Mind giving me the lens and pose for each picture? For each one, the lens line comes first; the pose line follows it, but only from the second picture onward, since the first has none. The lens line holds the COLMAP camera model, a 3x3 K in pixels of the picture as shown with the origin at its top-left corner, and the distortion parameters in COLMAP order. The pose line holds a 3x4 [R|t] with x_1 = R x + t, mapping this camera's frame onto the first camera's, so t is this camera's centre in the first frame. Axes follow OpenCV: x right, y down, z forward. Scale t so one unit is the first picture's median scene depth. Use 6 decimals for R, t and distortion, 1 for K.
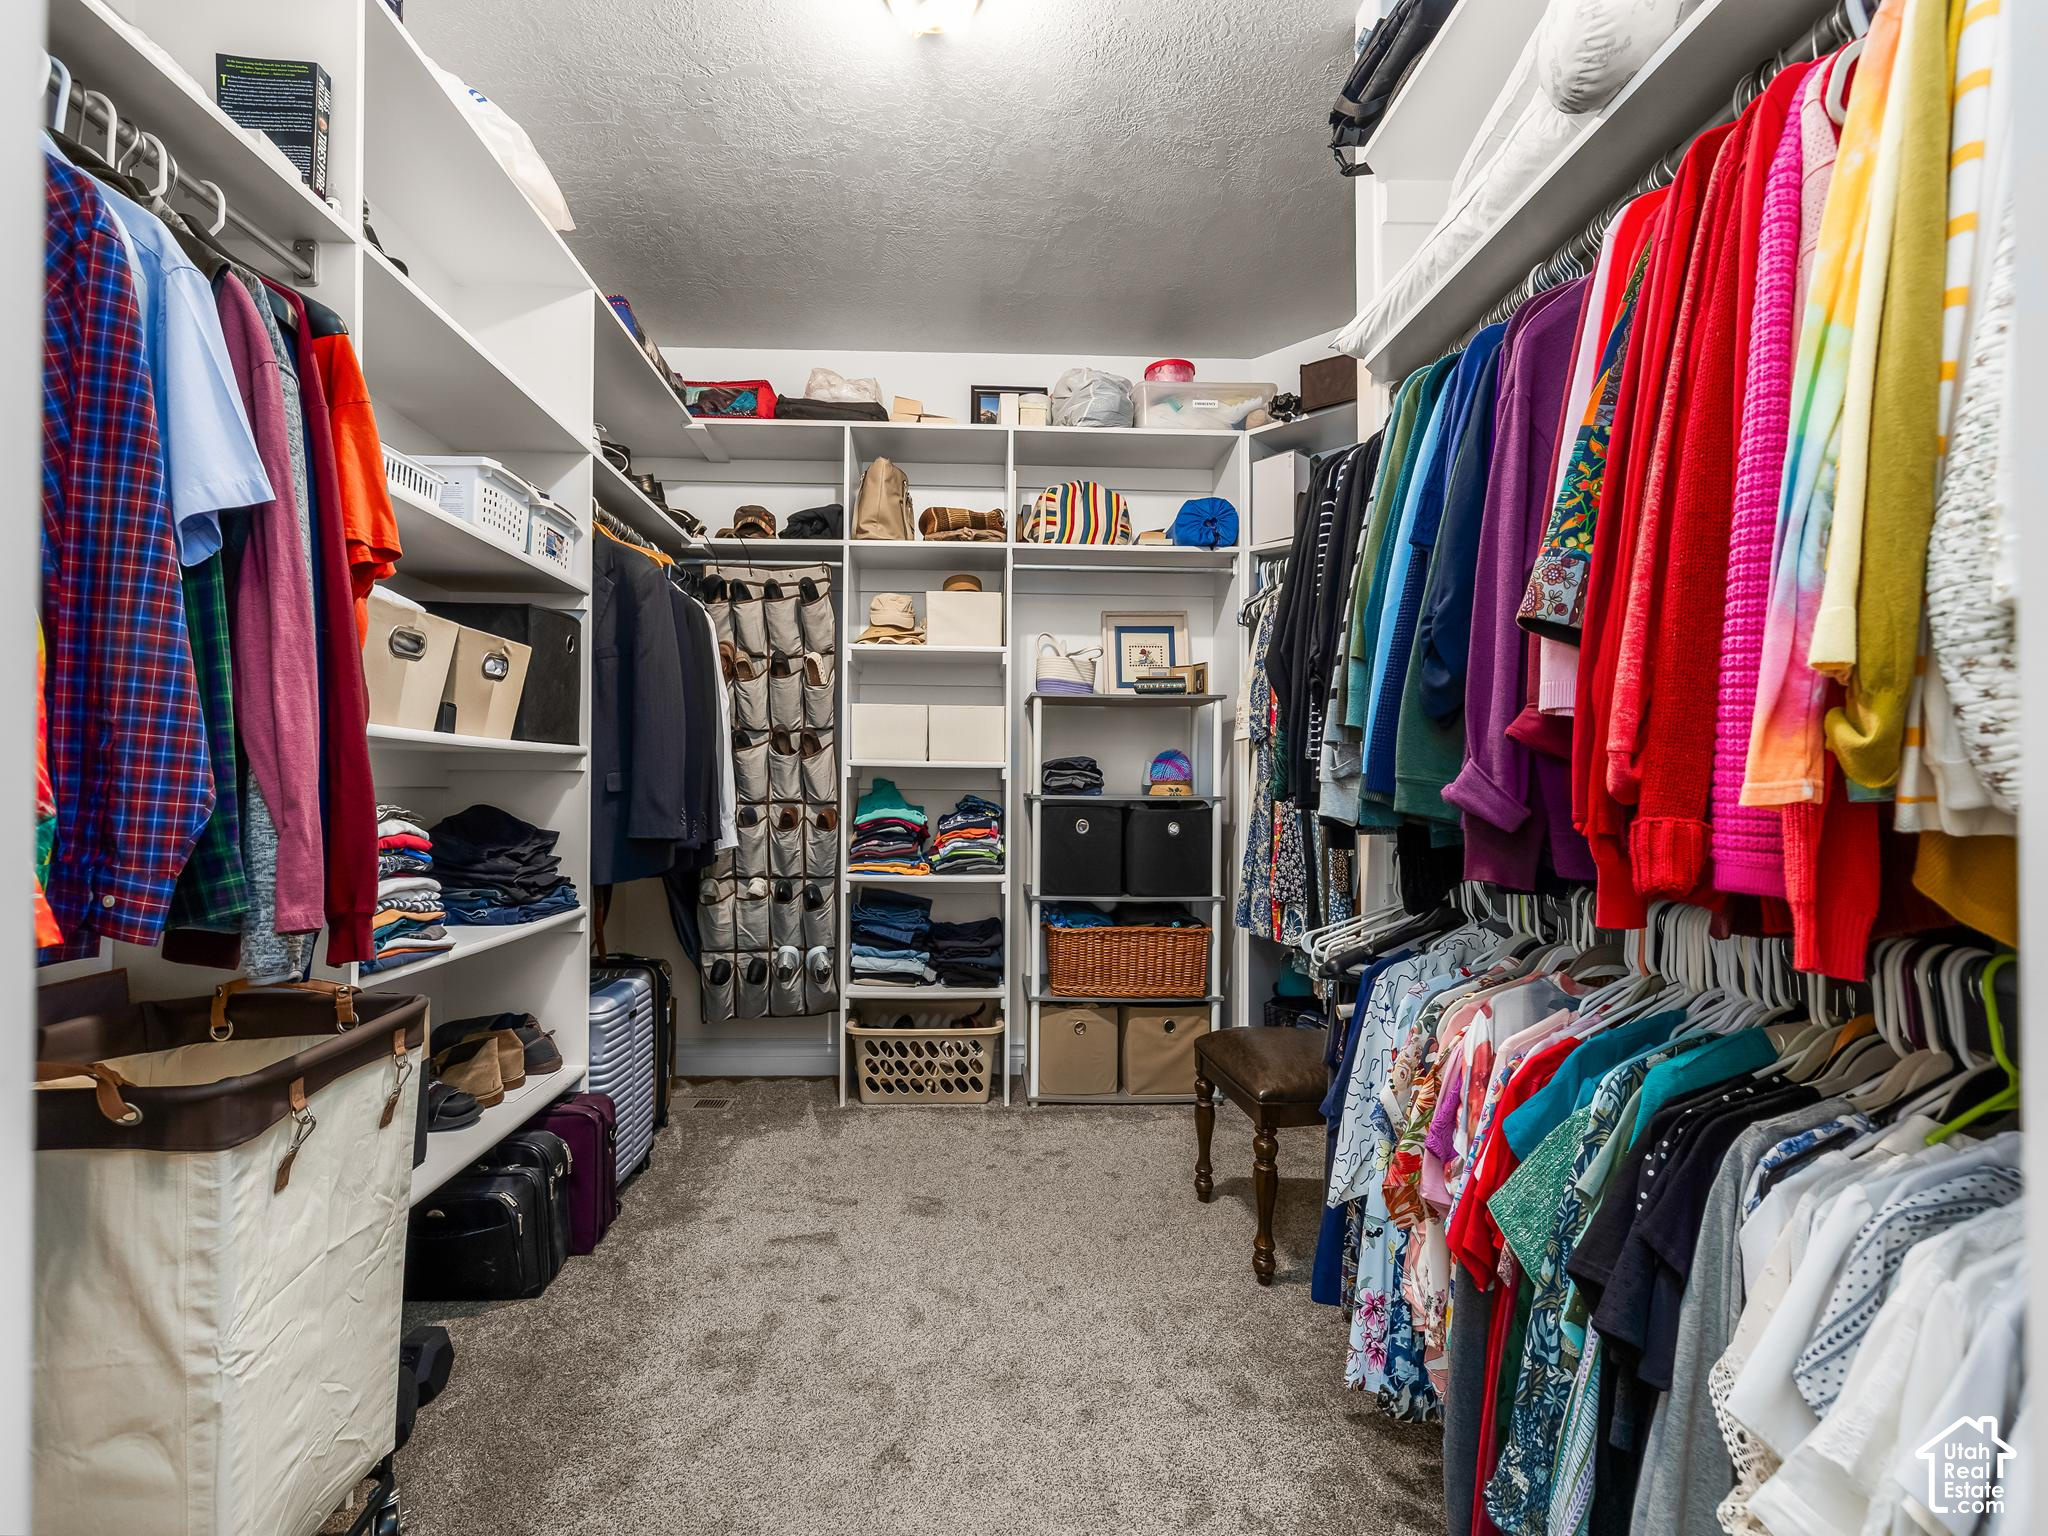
lens RADIAL K [[870.5, 0, 1017.0], [0, 870.5, 773.4], [0, 0, 1]] dist [0.000969, 0.000746]
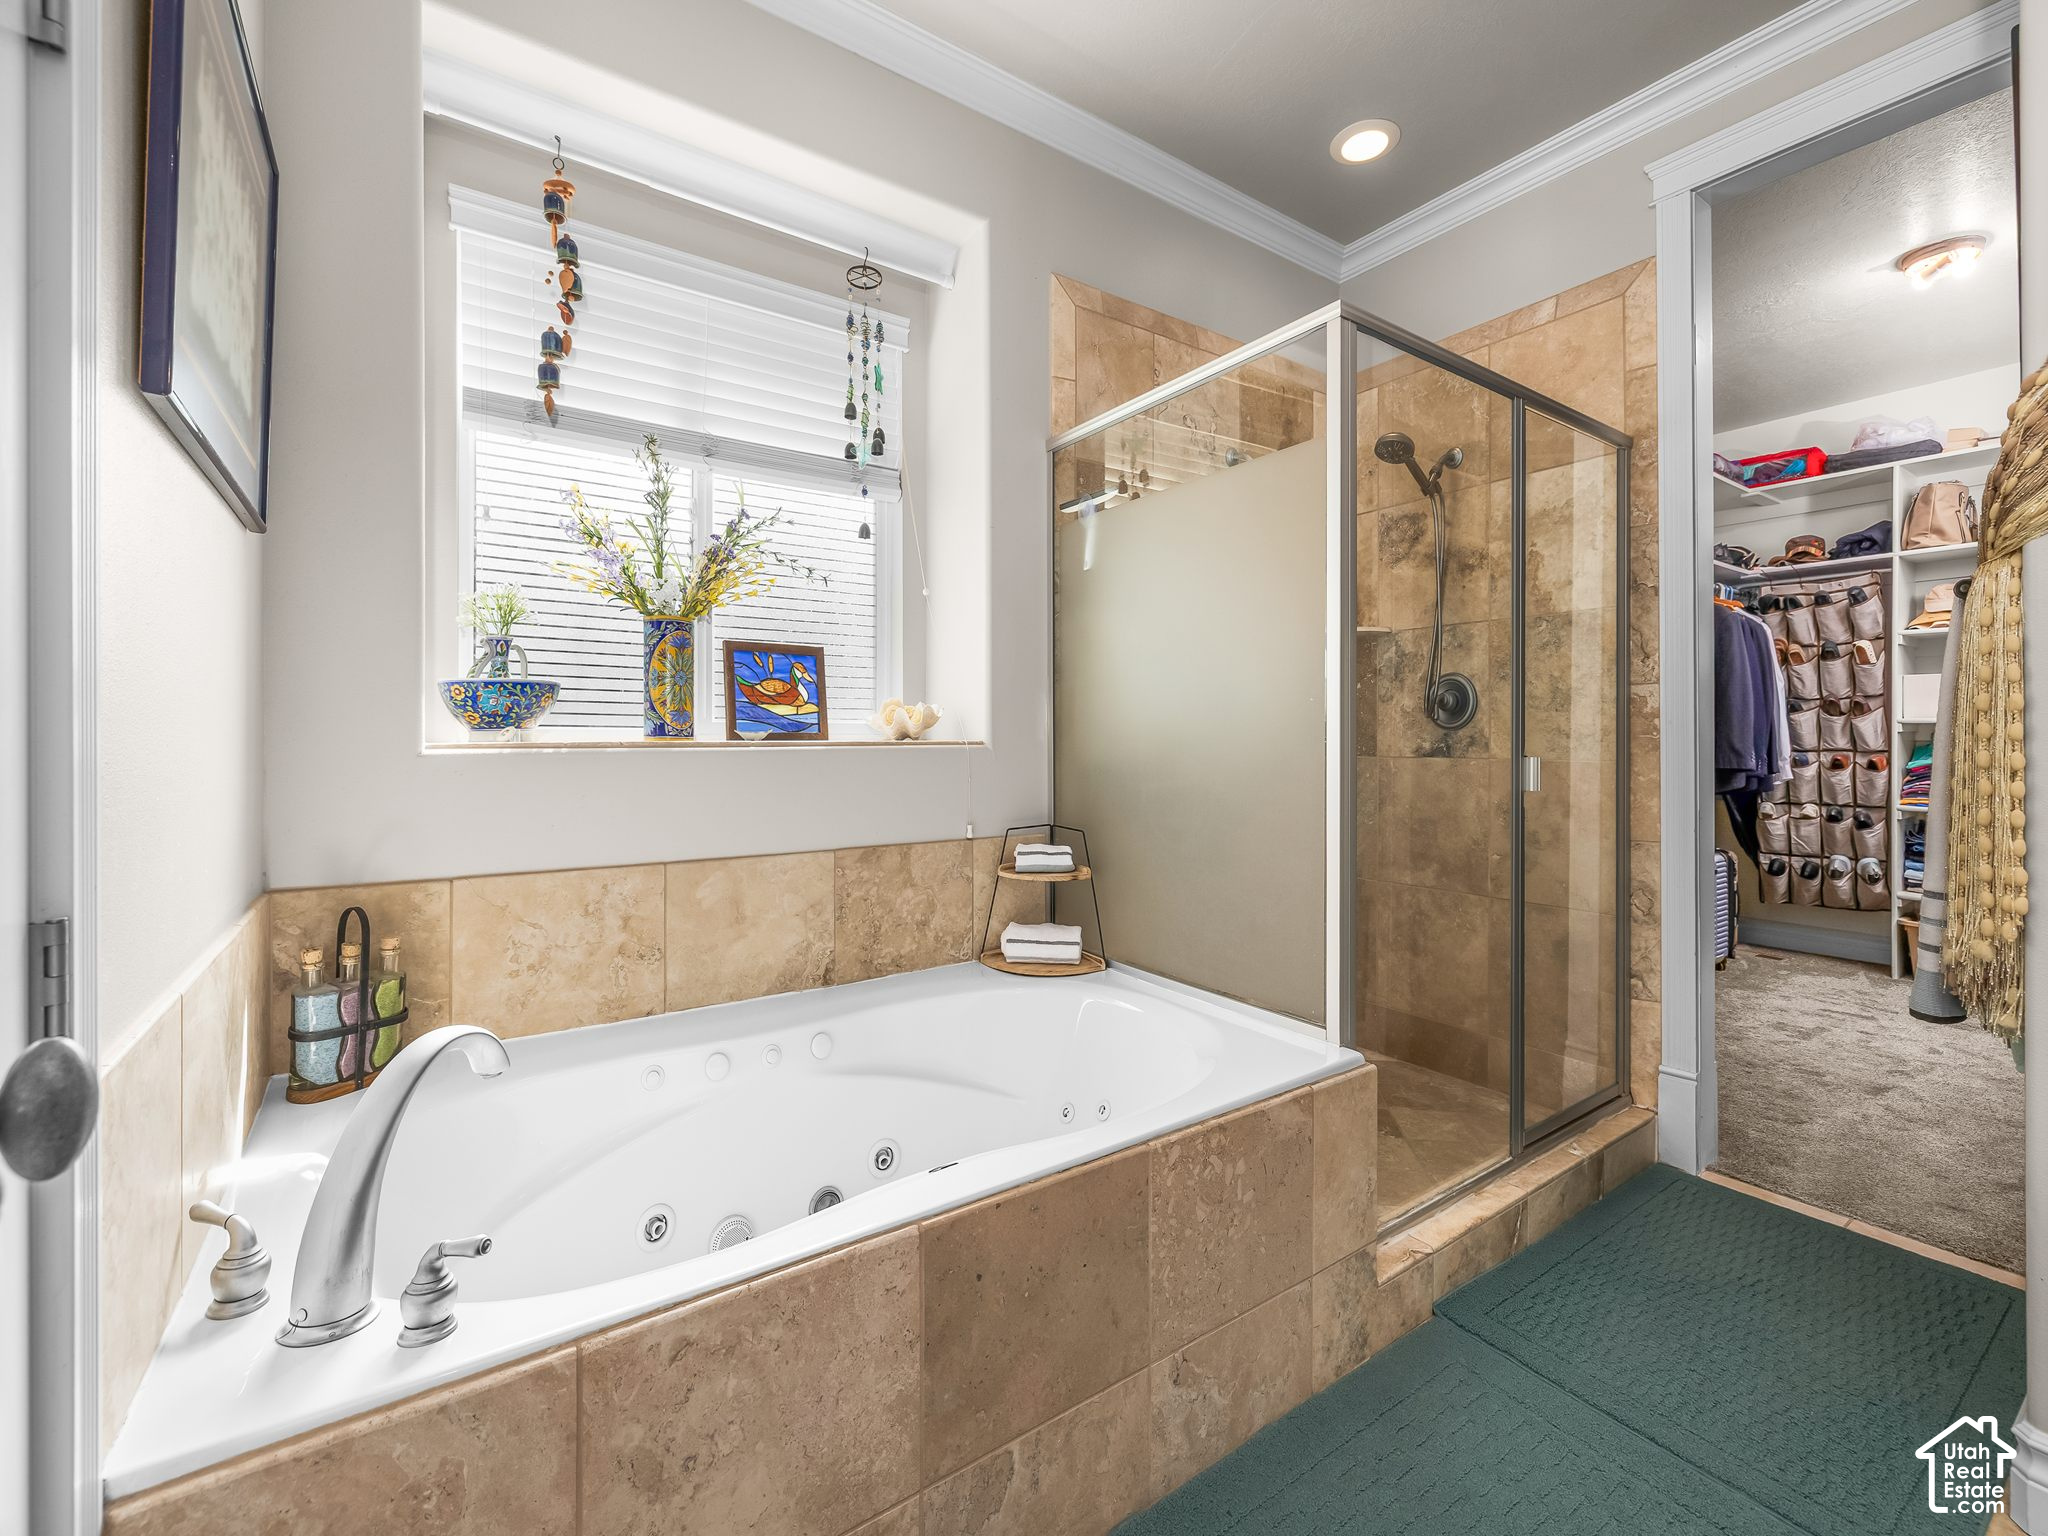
lens RADIAL K [[870.5, 0, 1002.0], [0, 870.5, 740.9], [0, 0, 1]] dist [0.000969, 0.000746]
pose [[0.507919, -0.005216, -0.861389, 0.253055], [0.004948, 0.999983, -0.003137, 0.015598], [0.861391, -0.002668, 0.507936, -0.838291]]
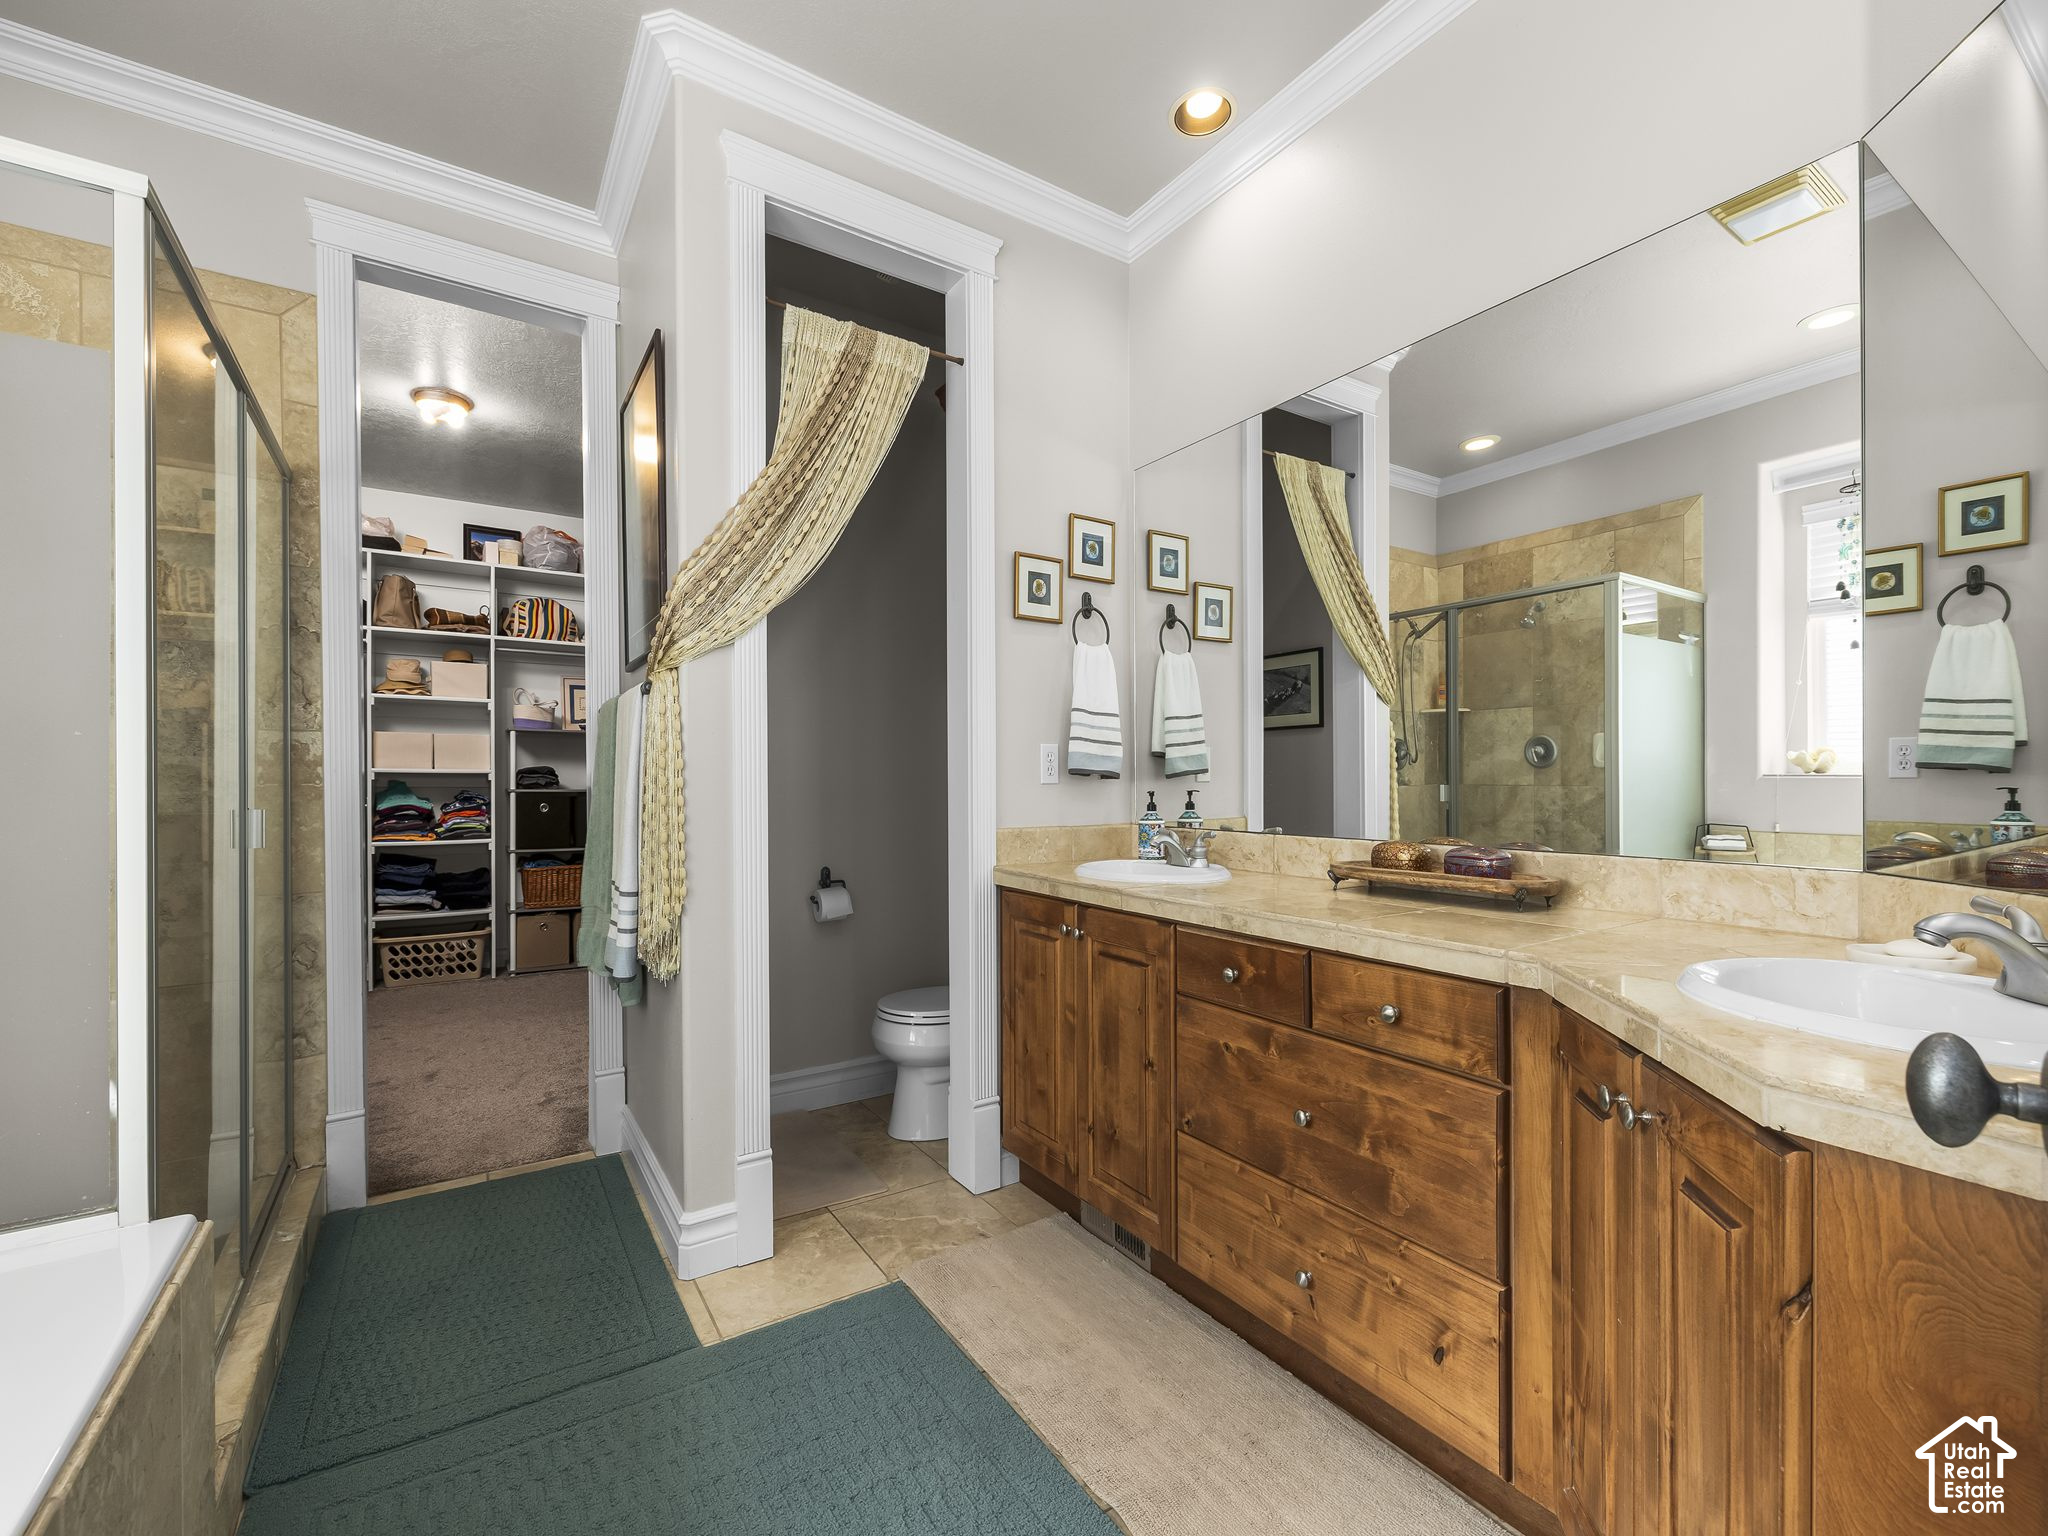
lens RADIAL K [[870.5, 0, 1018.6], [0, 870.5, 784.7], [0, 0, 1]] dist [0.000969, 0.000746]
pose [[0.869498, -0.009512, 0.493845, 0.040651], [0.007142, 0.999952, 0.006684, 0.011249], [-0.493885, -0.002285, 0.869524, -0.909669]]
